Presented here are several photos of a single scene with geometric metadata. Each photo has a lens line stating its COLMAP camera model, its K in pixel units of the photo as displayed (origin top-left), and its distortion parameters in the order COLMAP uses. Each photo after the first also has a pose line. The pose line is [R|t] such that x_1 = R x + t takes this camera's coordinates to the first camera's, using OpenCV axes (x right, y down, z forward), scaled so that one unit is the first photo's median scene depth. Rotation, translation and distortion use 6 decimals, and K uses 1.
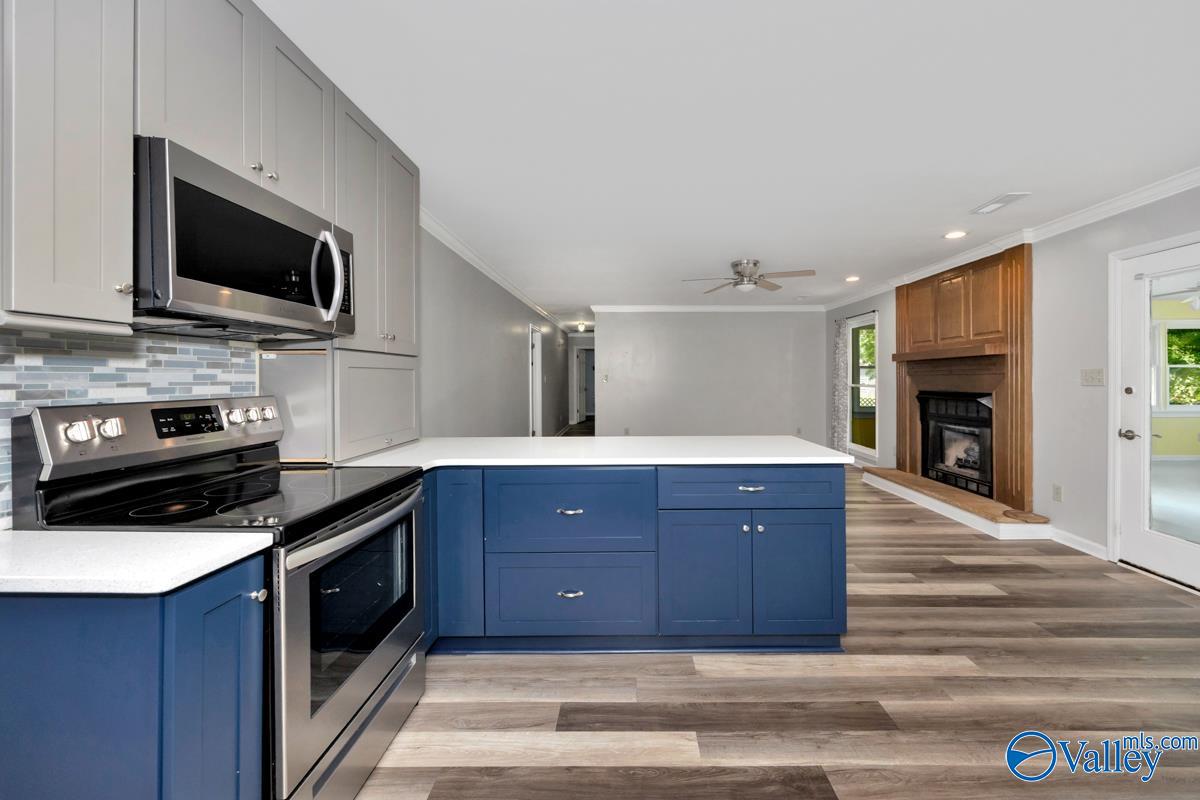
lens RADIAL K [[475.4, 0, 628.7], [0, 475.4, 377.9], [0, 0, 1]] dist [-0.000177, -0.000079]
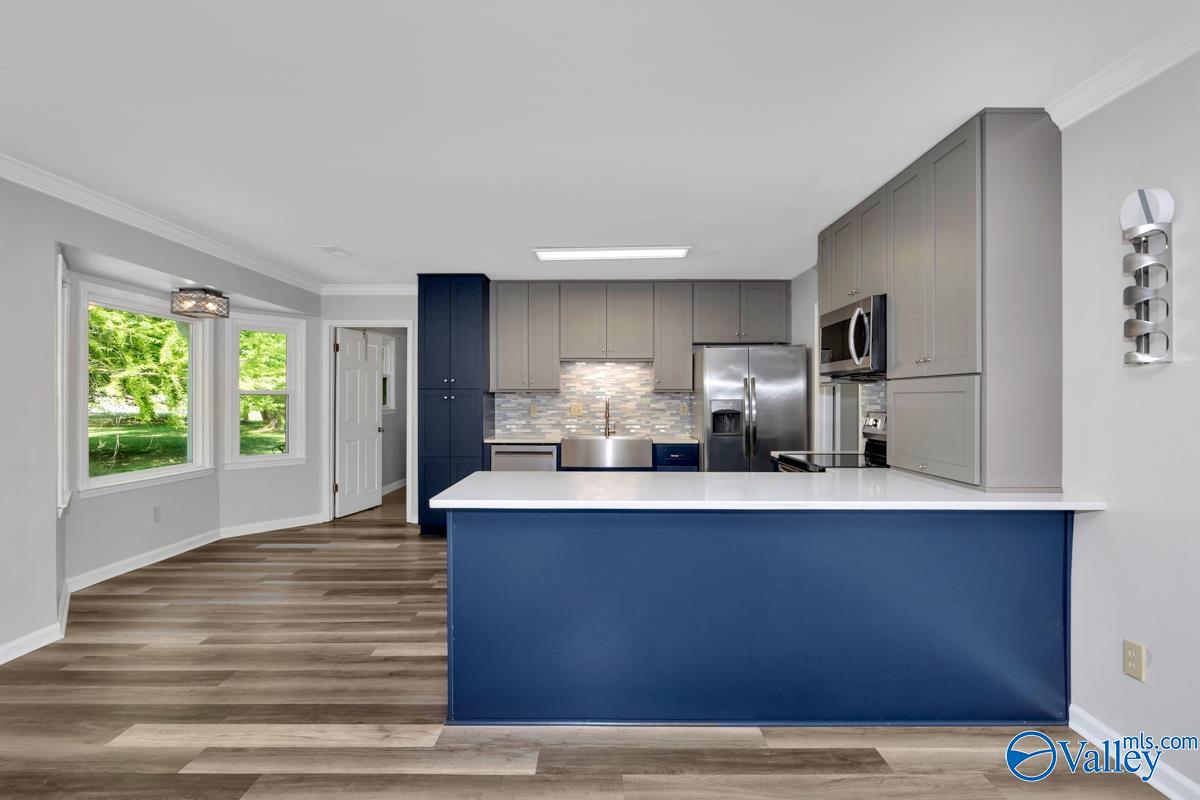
lens RADIAL K [[584.3, 0, 600.8], [0, 584.3, 397.3], [0, 0, 1]] dist [-0.000670, 0.000150]
pose [[-0.999931, 0.002694, 0.011430, 0.083010], [0.002683, 0.999996, -0.000951, -0.005231], [-0.011432, -0.000920, -0.999934, 1.233408]]
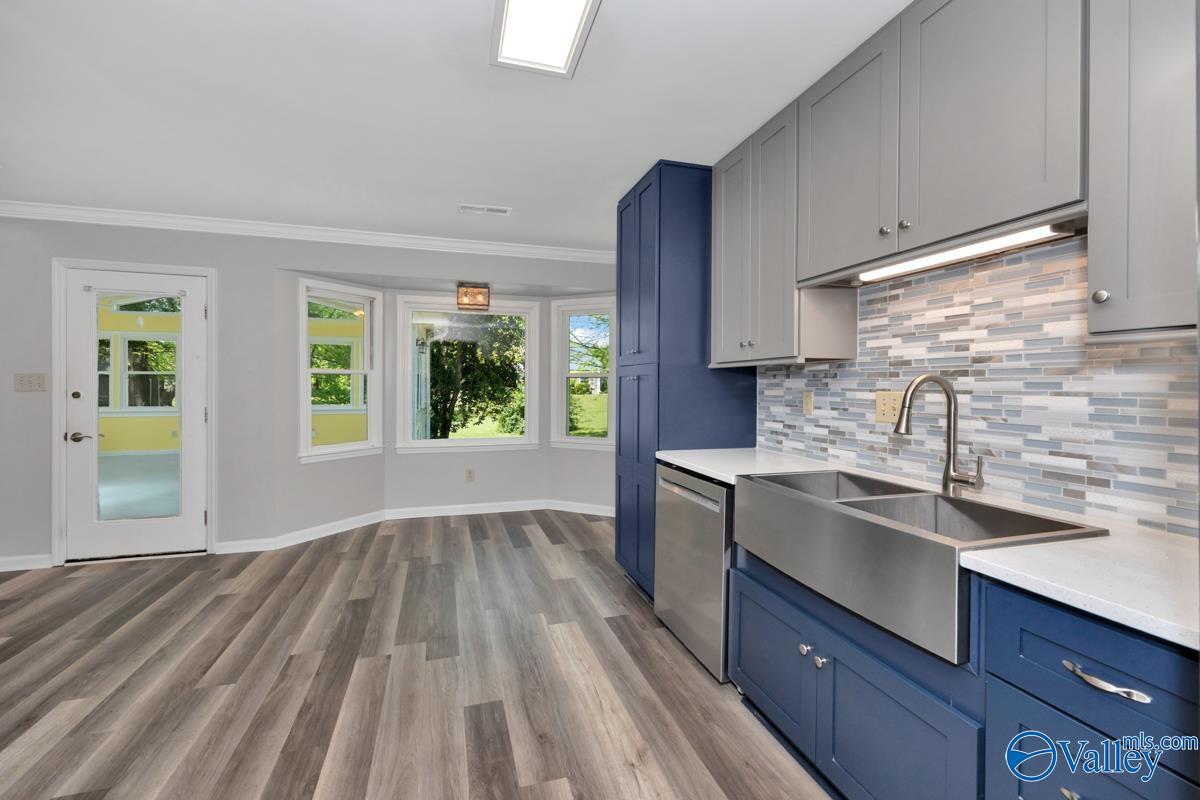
lens RADIAL K [[483.9, 0, 580.1], [0, 483.9, 387.0], [0, 0, 1]] dist [0.002073, -0.000237]
pose [[-0.272713, -0.005592, 0.962079, -0.211223], [0.000132, 0.999983, 0.005850, 0.002121], [-0.962096, 0.001722, -0.272707, 0.173267]]
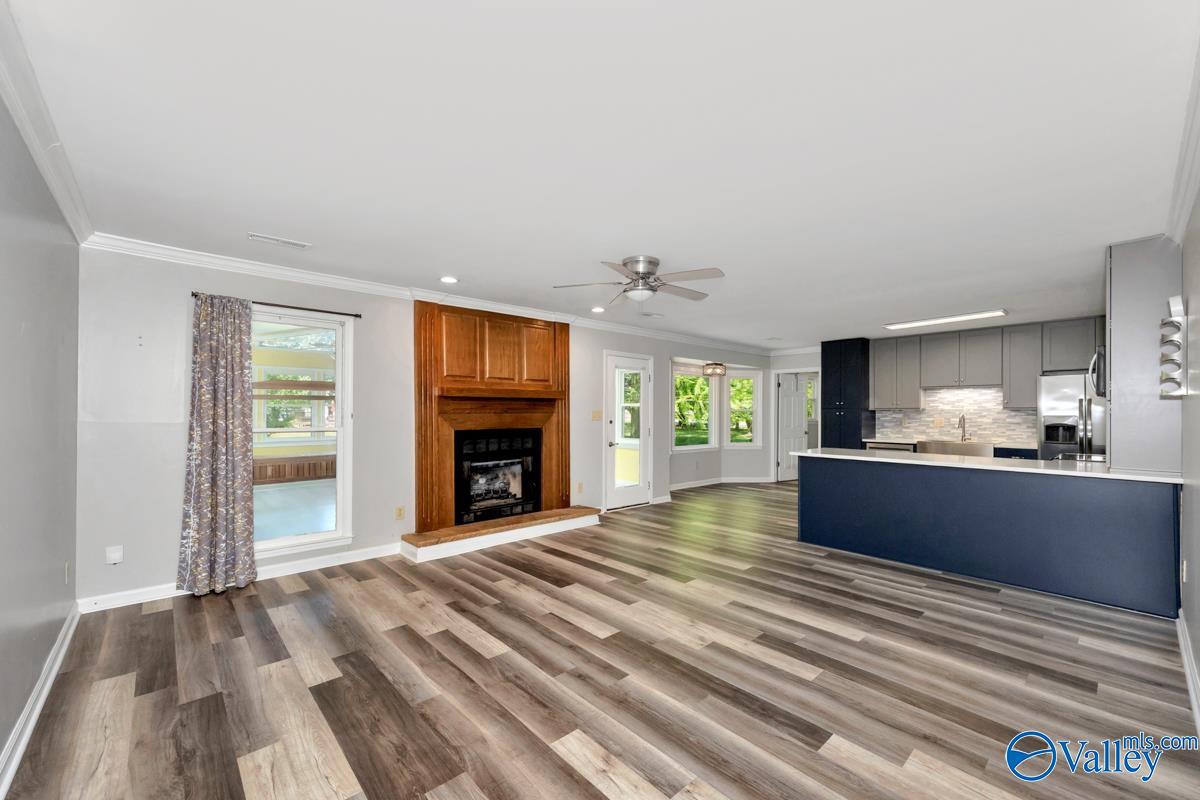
lens RADIAL K [[481.1, 0, 603.5], [0, 481.1, 413.9], [0, 0, 1]] dist [0.012550, 0.000021]
pose [[-0.673580, -0.000770, 0.739114, -0.314134], [-0.000353, 1.000000, 0.000721, -0.006210], [-0.739114, 0.000225, -0.673580, 1.821805]]
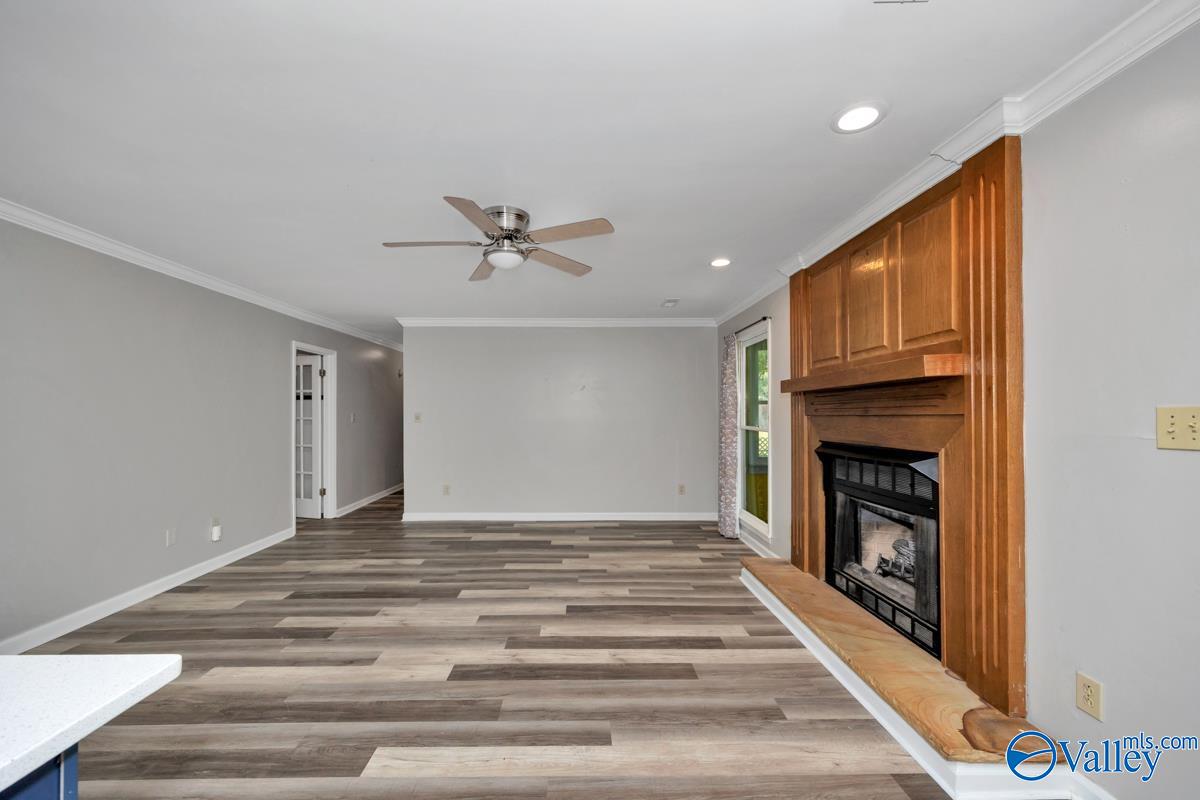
lens RADIAL K [[473.7, 0, 591.2], [0, 473.7, 409.0], [0, 0, 1]] dist [-0.004145, 0.000164]
pose [[0.999876, 0.001736, 0.015655, 0.399435], [-0.001604, 0.999963, -0.008465, -0.010727], [-0.015669, 0.008439, 0.999842, 0.518286]]
